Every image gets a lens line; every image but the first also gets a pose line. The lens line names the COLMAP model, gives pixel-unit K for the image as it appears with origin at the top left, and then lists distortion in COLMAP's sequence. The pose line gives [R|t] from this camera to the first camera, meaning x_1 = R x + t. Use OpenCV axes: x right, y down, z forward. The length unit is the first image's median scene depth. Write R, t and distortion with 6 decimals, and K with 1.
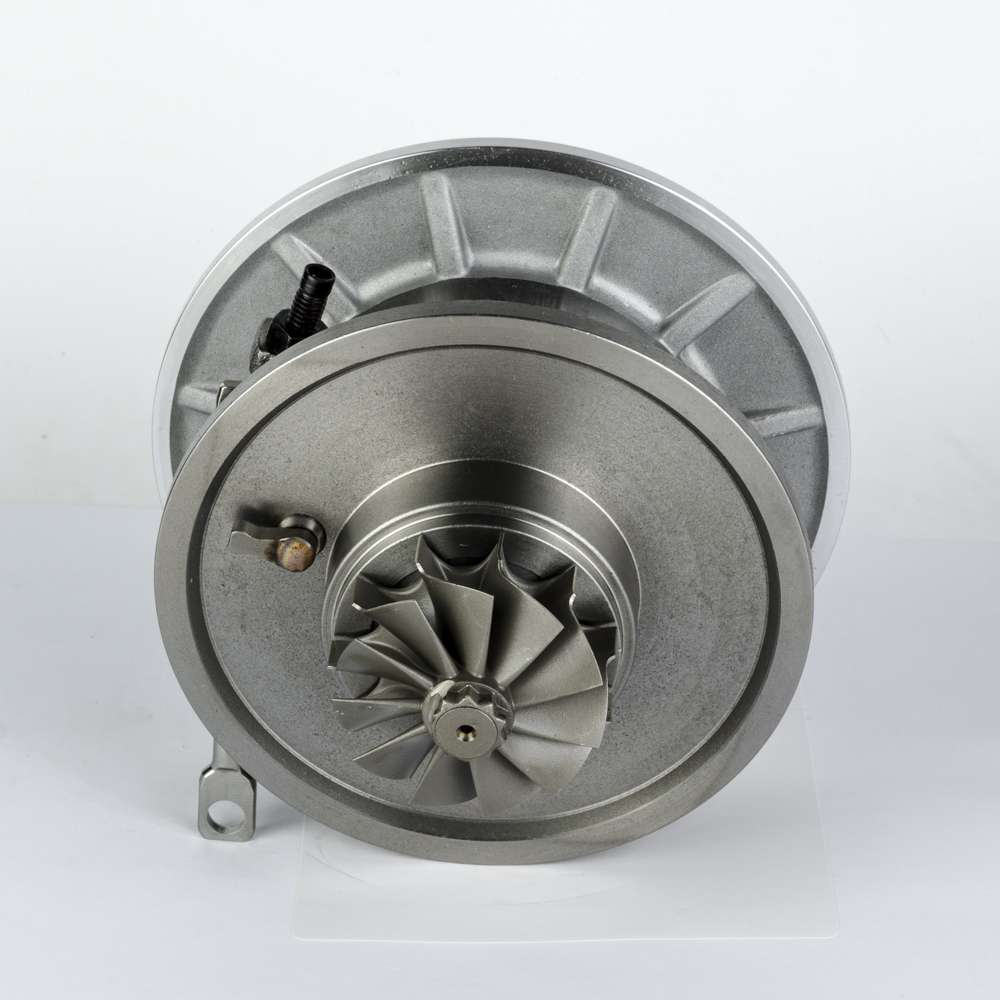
lens RADIAL K [[4091.9, 0, 499.2], [0, 4091.9, 499.3], [0, 0, 1]] dist [0.042511, 0.000000]
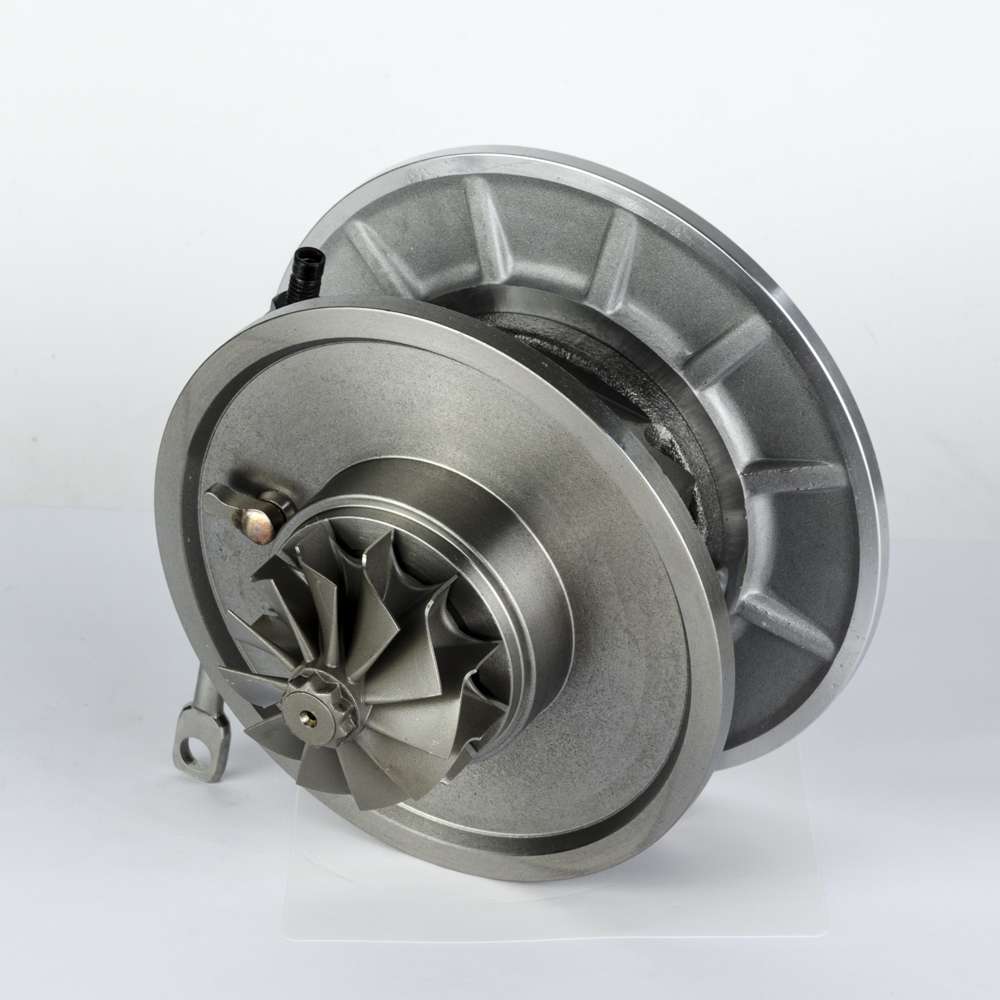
lens RADIAL K [[4091.9, 0, 506.7], [0, 4091.9, 497.5], [0, 0, 1]] dist [0.042511, 0.000000]
pose [[0.889677, 0.143711, -0.433384, 0.438213], [-0.151916, 0.988266, 0.015849, -0.019075], [0.430576, 0.051737, 0.901070, 0.104011]]
